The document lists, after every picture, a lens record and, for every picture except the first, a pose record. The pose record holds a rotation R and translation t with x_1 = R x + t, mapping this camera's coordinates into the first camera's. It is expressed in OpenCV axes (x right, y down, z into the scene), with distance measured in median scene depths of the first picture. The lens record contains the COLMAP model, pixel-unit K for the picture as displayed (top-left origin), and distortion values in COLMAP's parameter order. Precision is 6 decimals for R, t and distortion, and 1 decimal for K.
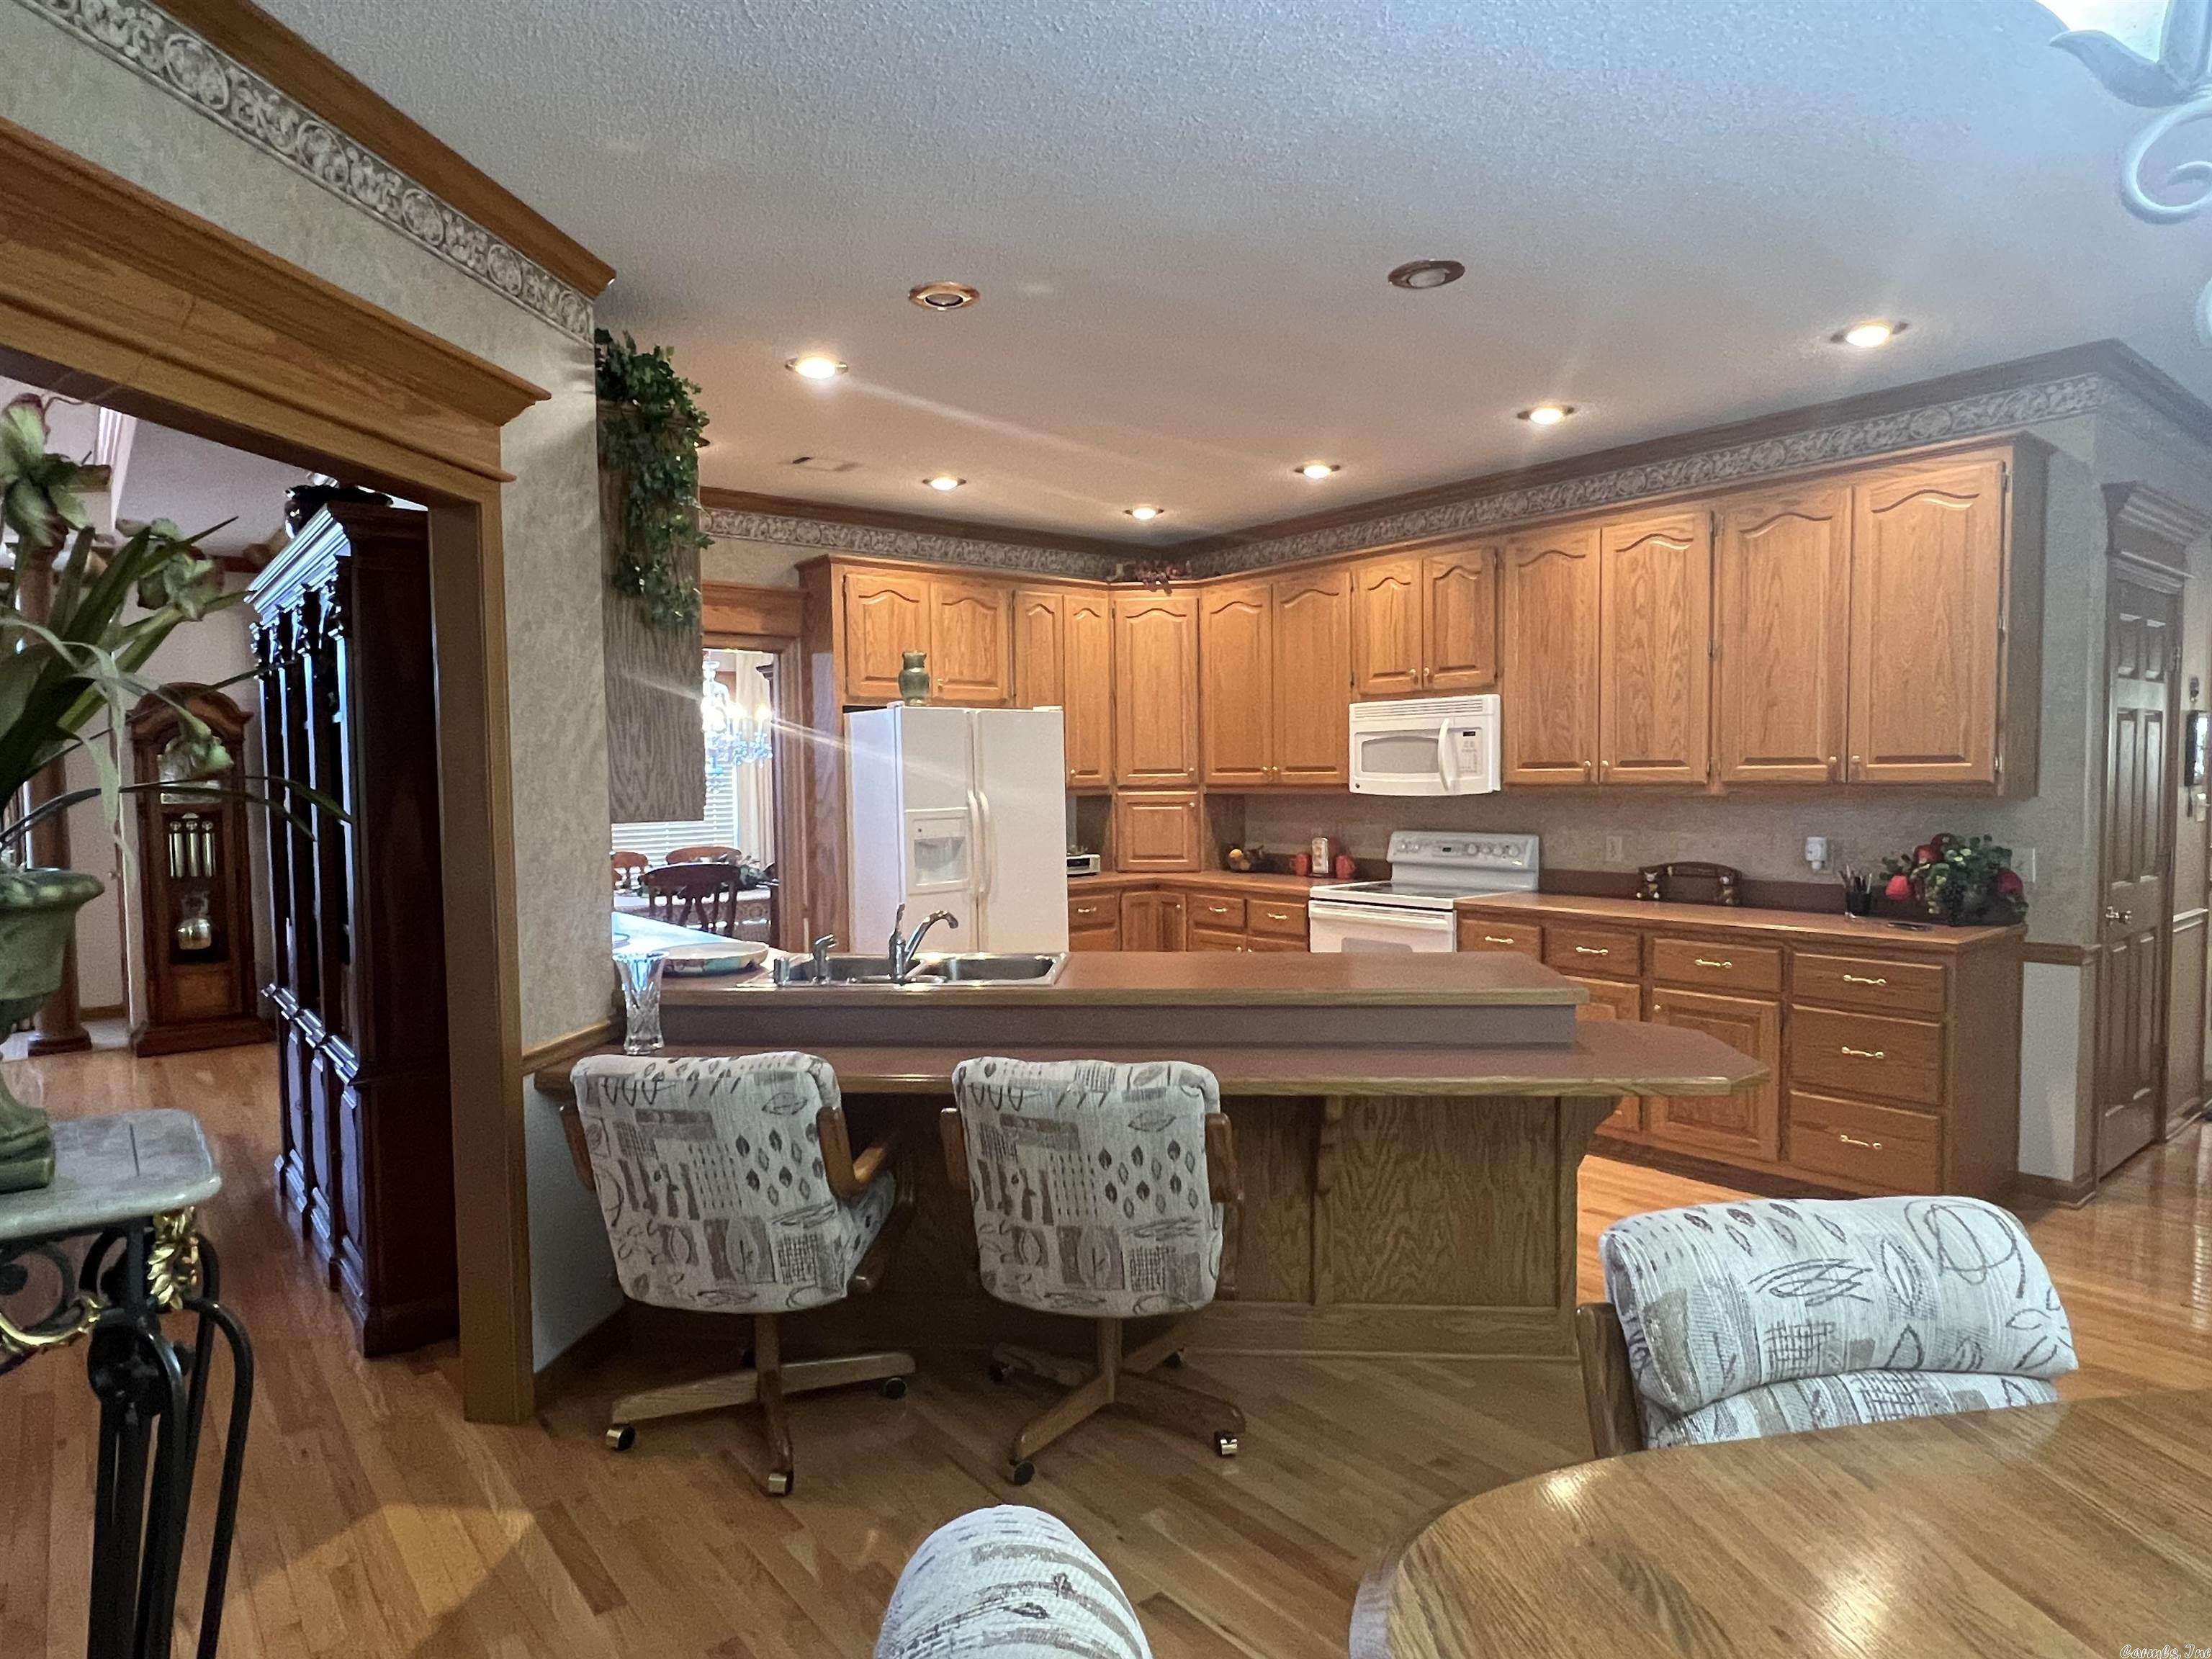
lens RADIAL K [[1274.5, 0, 1090.2], [0, 1274.5, 838.4], [0, 0, 1]] dist [-0.001610, -0.001551]
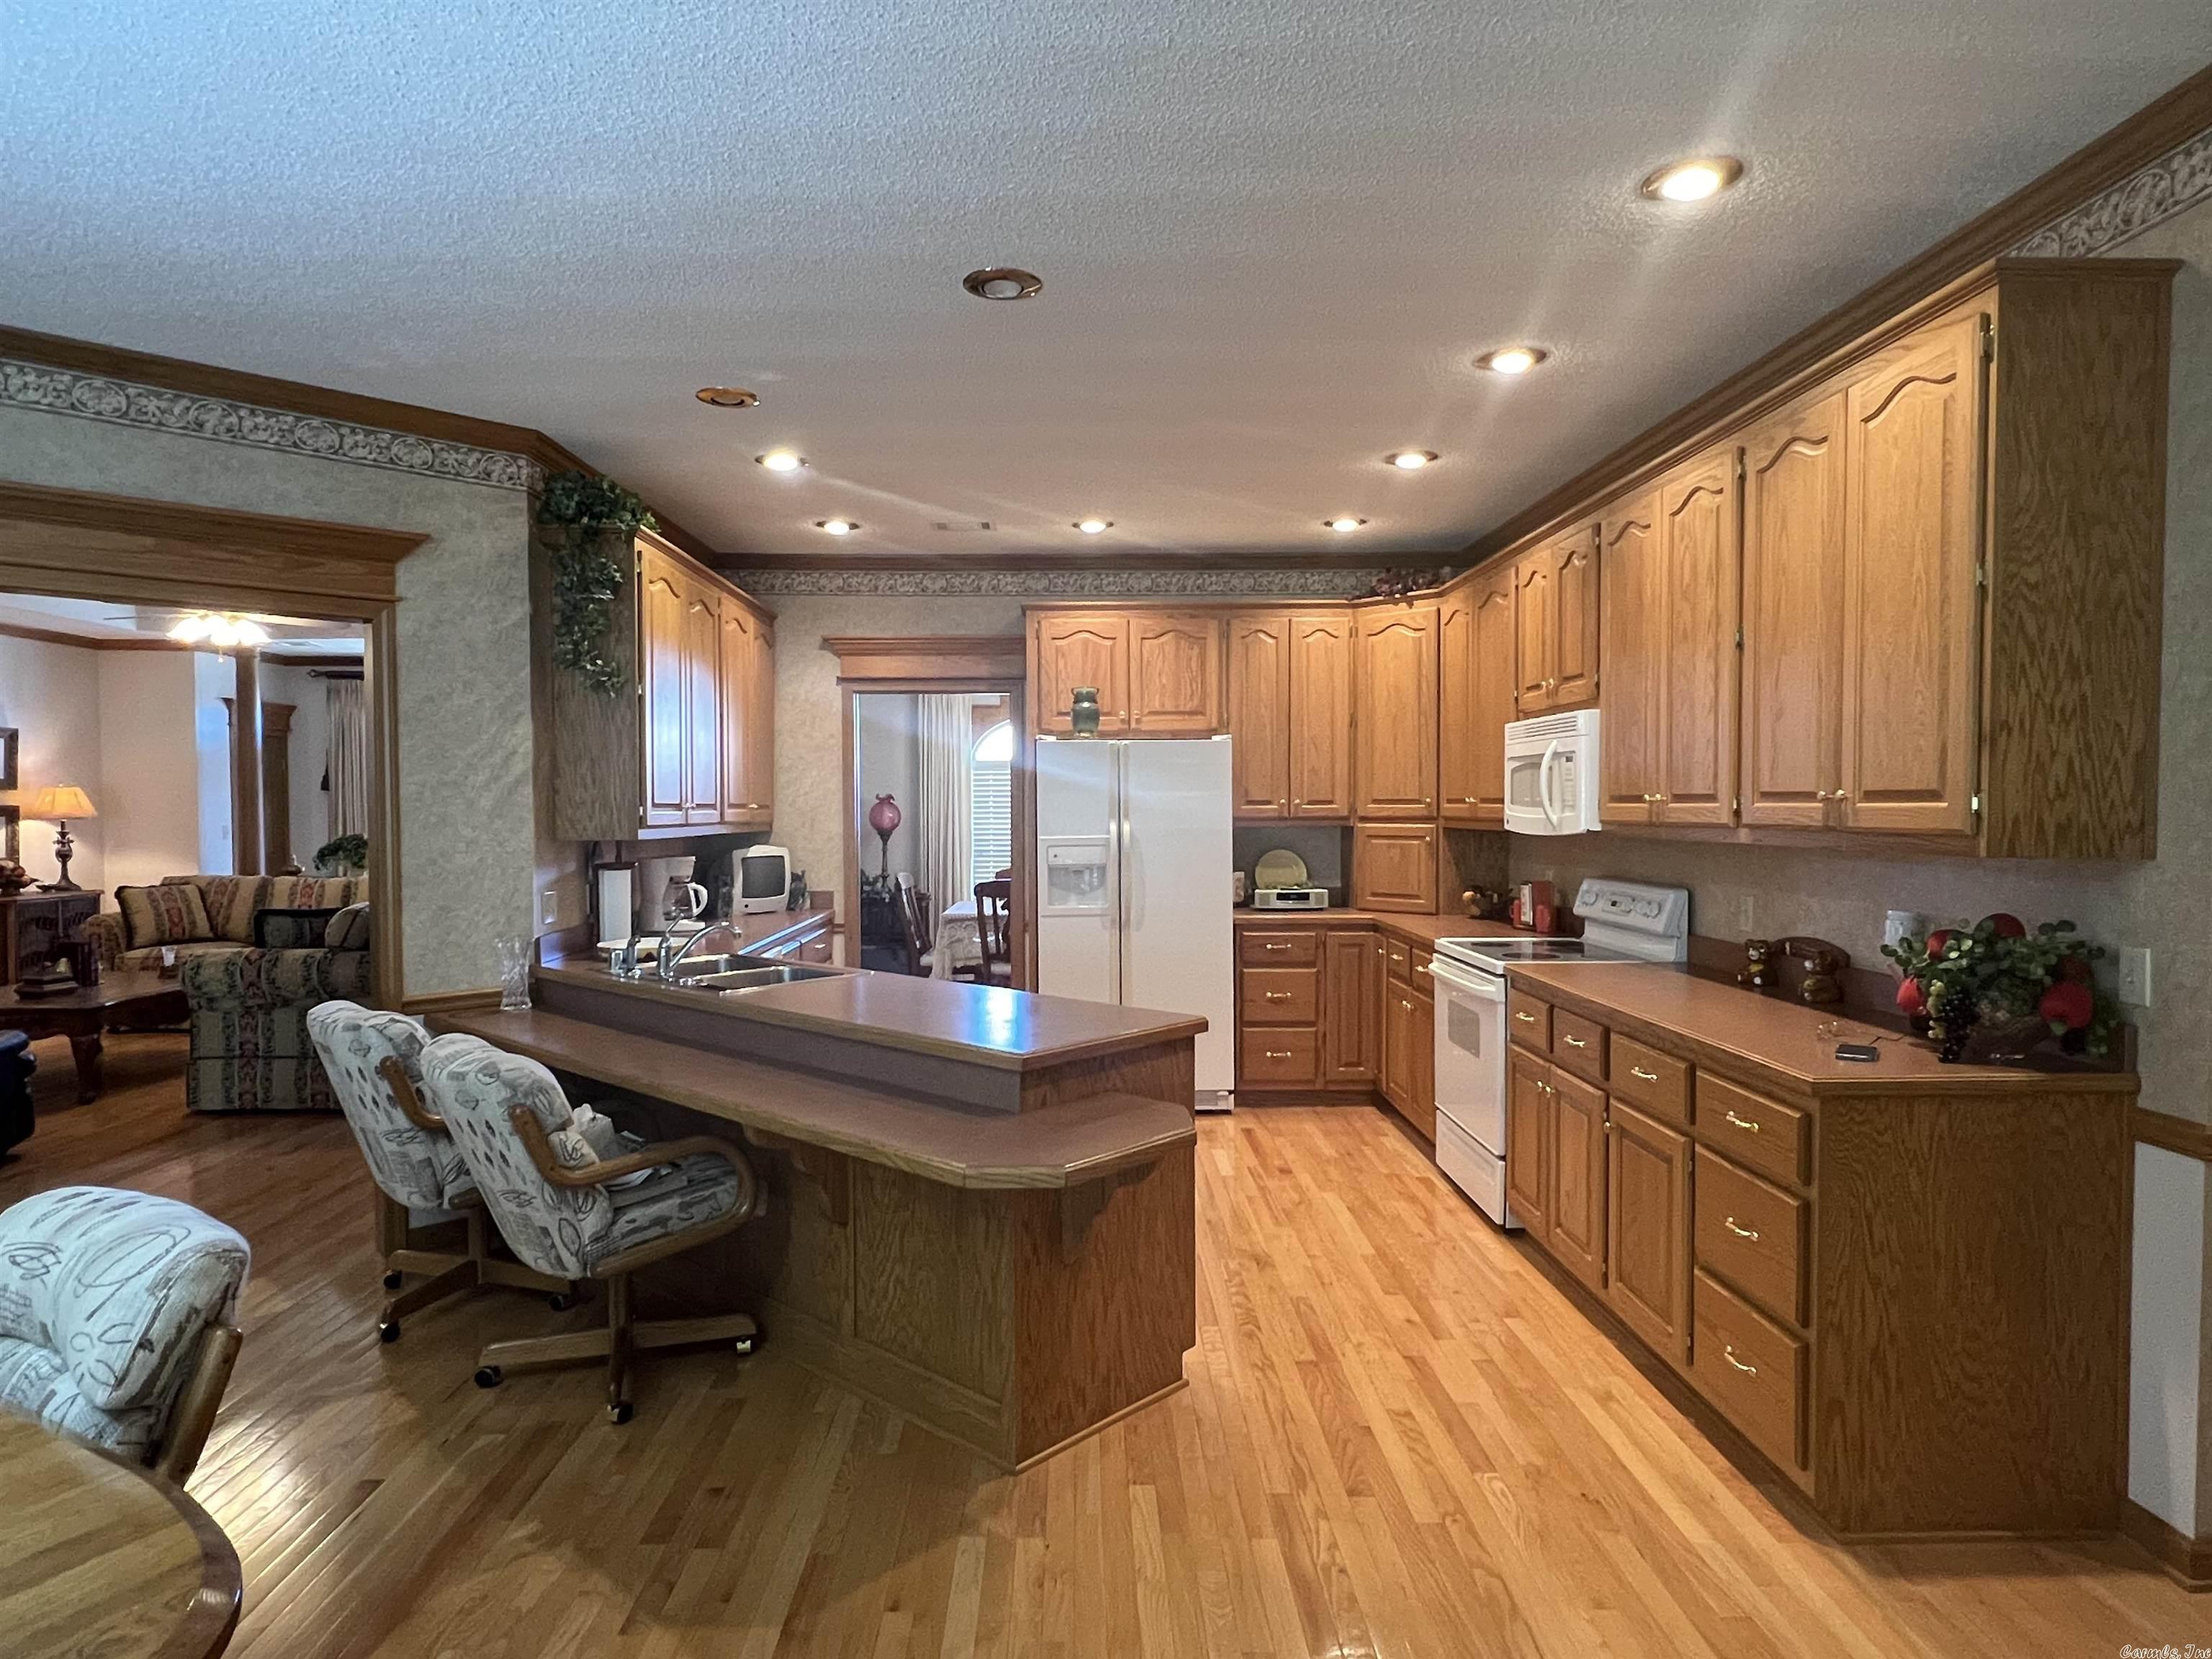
lens RADIAL K [[1274.5, 0, 1090.2], [0, 1274.5, 838.4], [0, 0, 1]] dist [-0.001610, -0.001551]
pose [[0.787315, 0.025506, -0.616023, 0.561023], [-0.036651, 0.999313, -0.005467, -0.016888], [0.615461, 0.026882, 0.787709, 0.187097]]
